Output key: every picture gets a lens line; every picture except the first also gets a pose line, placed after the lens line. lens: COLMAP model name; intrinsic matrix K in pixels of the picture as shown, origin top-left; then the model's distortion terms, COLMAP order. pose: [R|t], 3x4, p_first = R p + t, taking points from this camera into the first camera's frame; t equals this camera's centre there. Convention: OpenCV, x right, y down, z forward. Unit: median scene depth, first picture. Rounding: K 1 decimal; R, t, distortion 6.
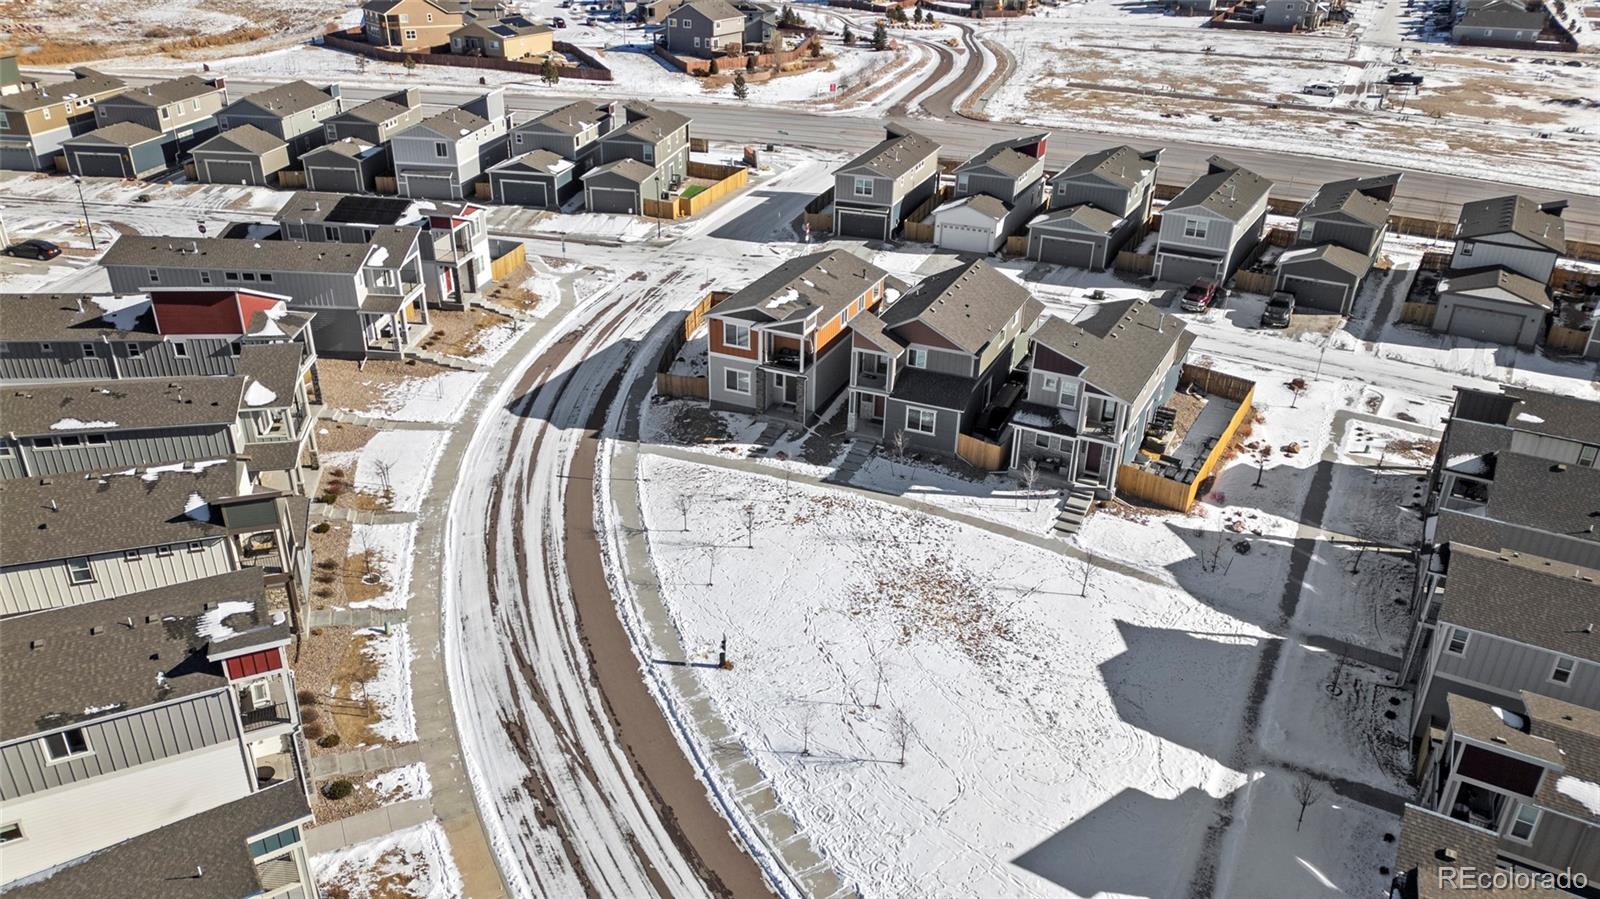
lens RADIAL K [[1138.9, 0, 804.1], [0, 1138.9, 450.3], [0, 0, 1]] dist [0.051816, -0.037212]
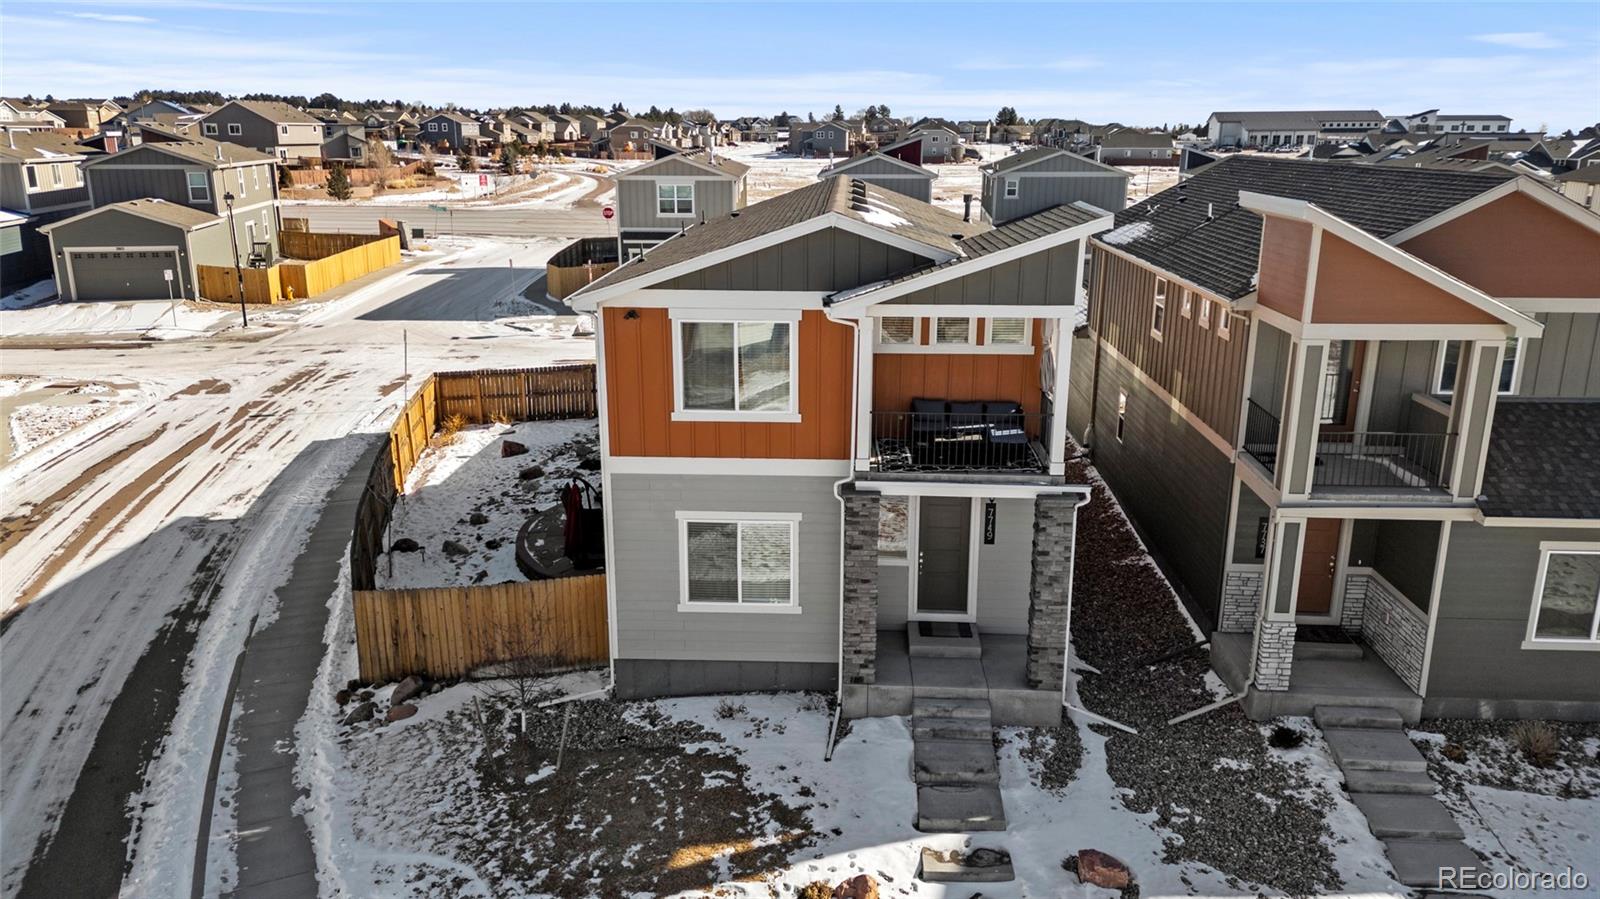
lens RADIAL K [[1138.9, 0, 791.5], [0, 1138.9, 443.6], [0, 0, 1]] dist [0.051816, -0.037212]
pose [[0.933163, -0.111883, 0.341599, -0.099930], [0.174746, 0.971672, -0.159114, -0.035277], [-0.314120, 0.208172, 0.926279, 0.601899]]
